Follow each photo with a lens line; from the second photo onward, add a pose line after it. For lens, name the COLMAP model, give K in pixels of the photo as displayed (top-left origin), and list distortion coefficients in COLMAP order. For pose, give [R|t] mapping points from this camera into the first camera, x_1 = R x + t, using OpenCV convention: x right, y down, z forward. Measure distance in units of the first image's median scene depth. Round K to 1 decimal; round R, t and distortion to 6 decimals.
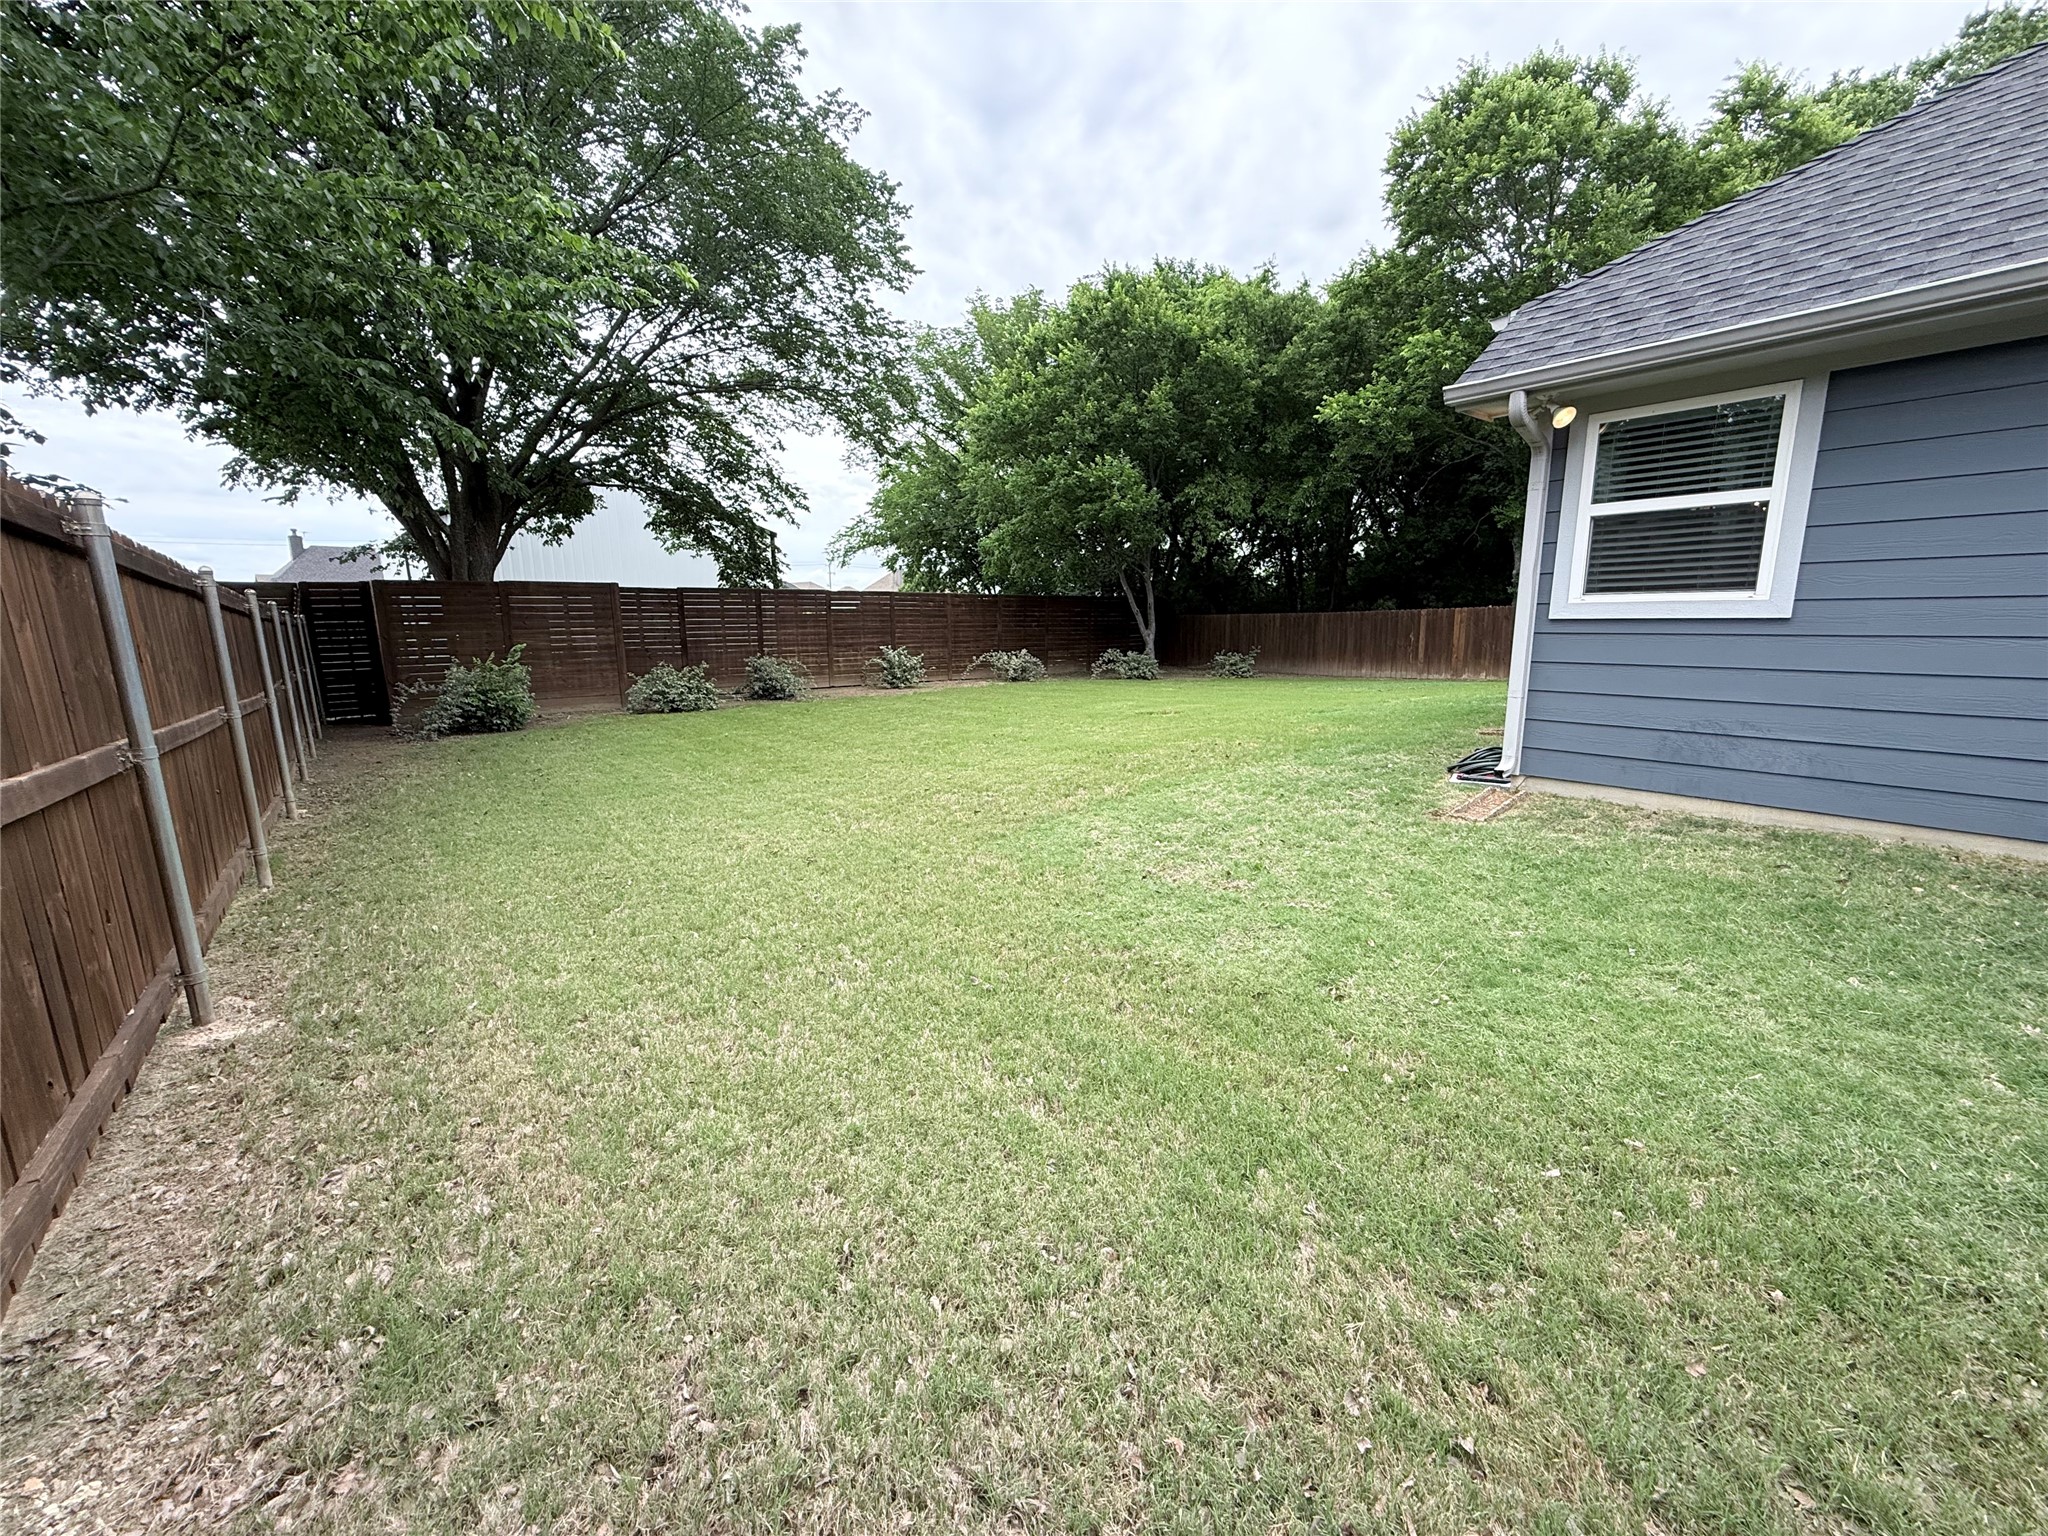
lens RADIAL K [[821.5, 0, 1030.6], [0, 821.5, 773.2], [0, 0, 1]] dist [0.002184, 0.000278]
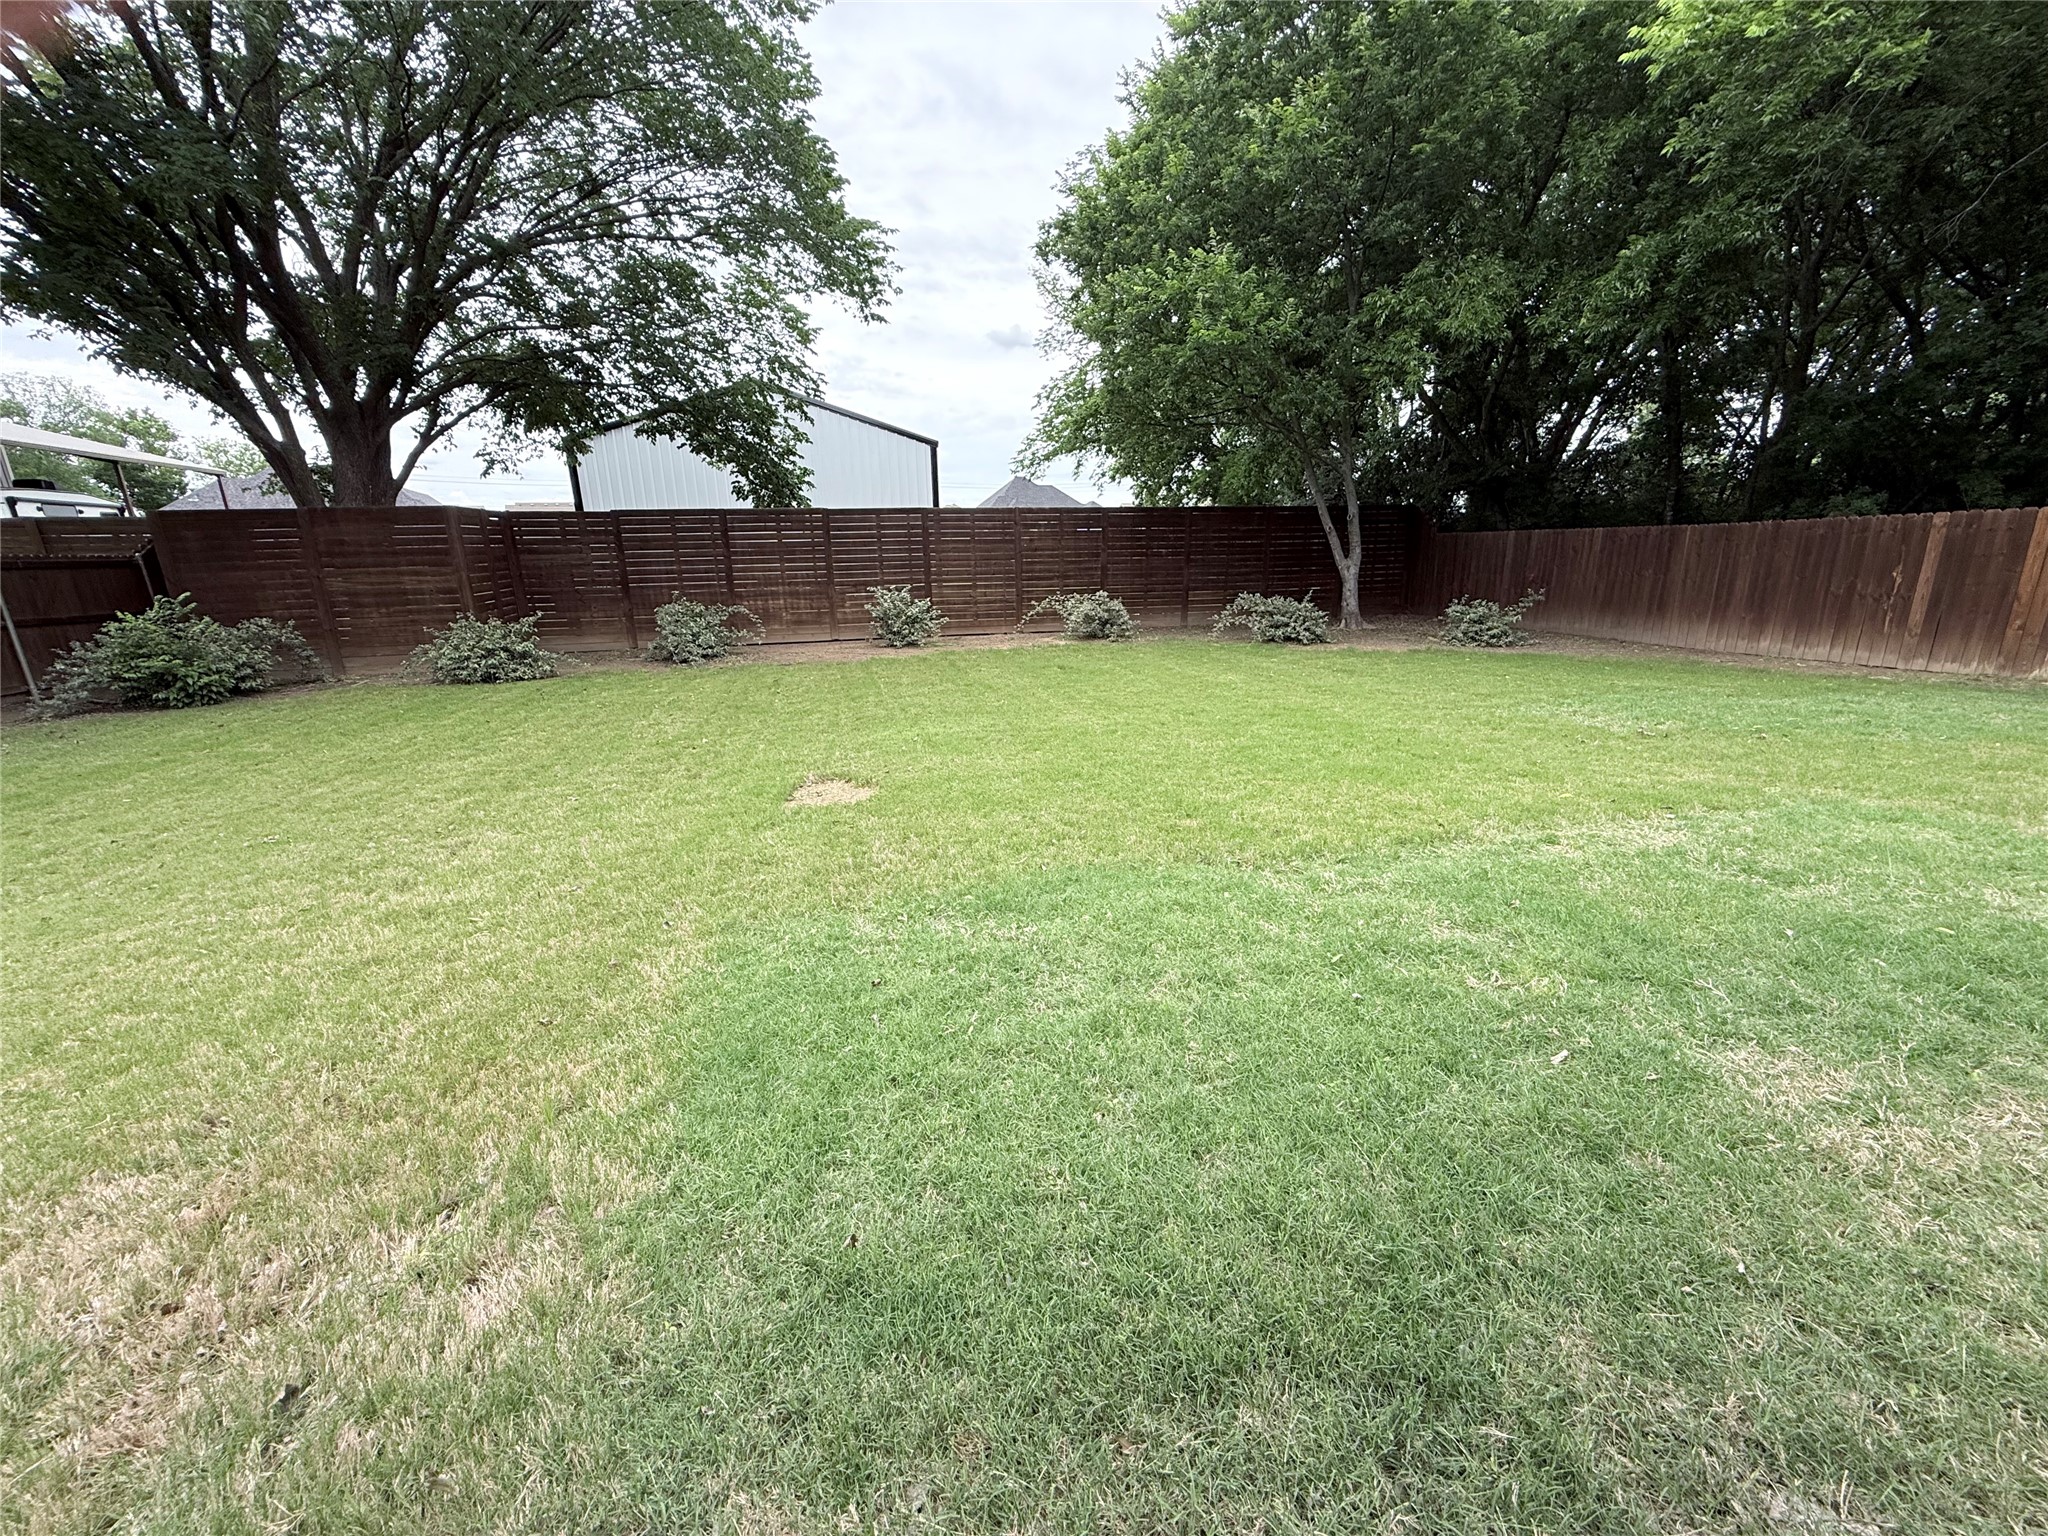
lens RADIAL K [[821.5, 0, 1020.3], [0, 821.5, 780.4], [0, 0, 1]] dist [0.002184, 0.000278]
pose [[0.900206, 0.110448, -0.421224, 0.228374], [-0.066816, 0.990879, 0.117021, -0.073776], [0.430307, -0.077198, 0.899376, 0.369599]]
